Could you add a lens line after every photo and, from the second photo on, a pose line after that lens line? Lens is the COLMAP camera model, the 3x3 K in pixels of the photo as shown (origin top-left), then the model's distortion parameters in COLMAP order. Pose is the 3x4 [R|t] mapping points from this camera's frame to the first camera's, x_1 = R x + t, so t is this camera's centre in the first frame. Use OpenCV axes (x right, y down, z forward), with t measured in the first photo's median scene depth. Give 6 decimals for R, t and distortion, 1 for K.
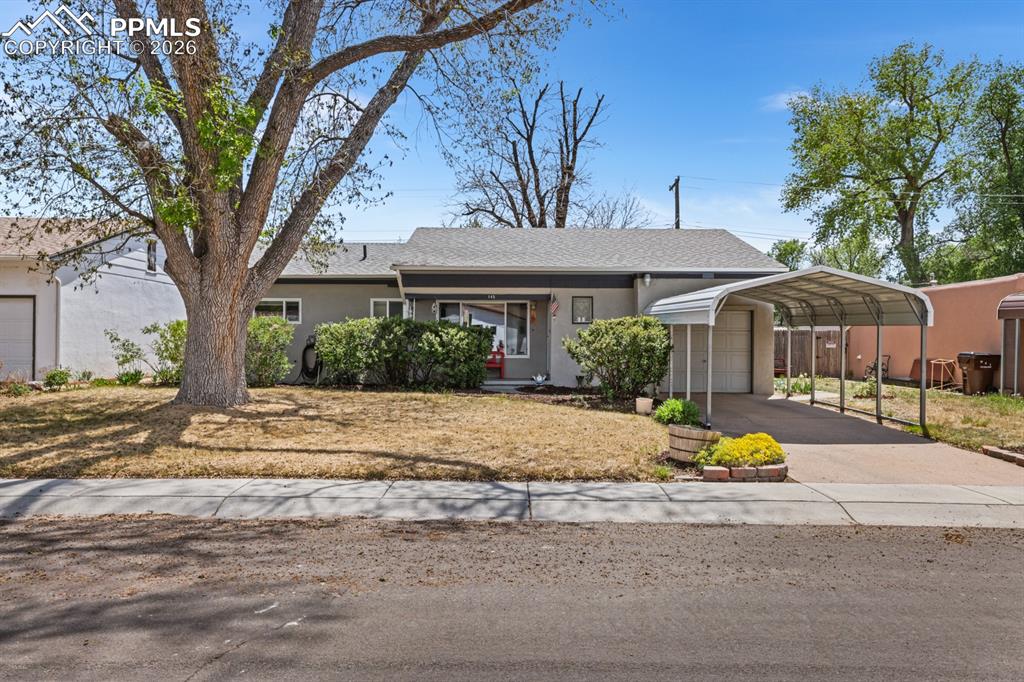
lens RADIAL K [[776.3, 0, 512.0], [0, 776.3, 341.0], [0, 0, 1]] dist [0.006665, 0.003528]
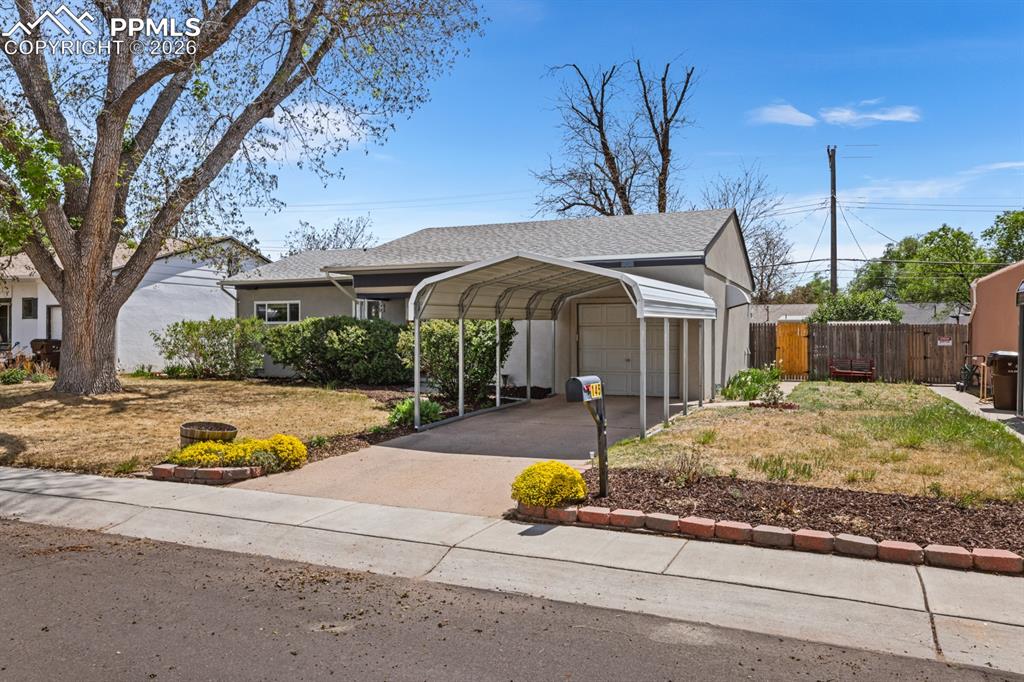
lens RADIAL K [[776.3, 0, 512.0], [0, 776.3, 341.0], [0, 0, 1]] dist [0.006665, 0.003528]
pose [[0.905566, -0.002816, -0.424197, 0.478975], [0.003143, 0.999995, 0.000072, 0.003385], [0.424195, -0.001399, 0.905570, 0.133950]]
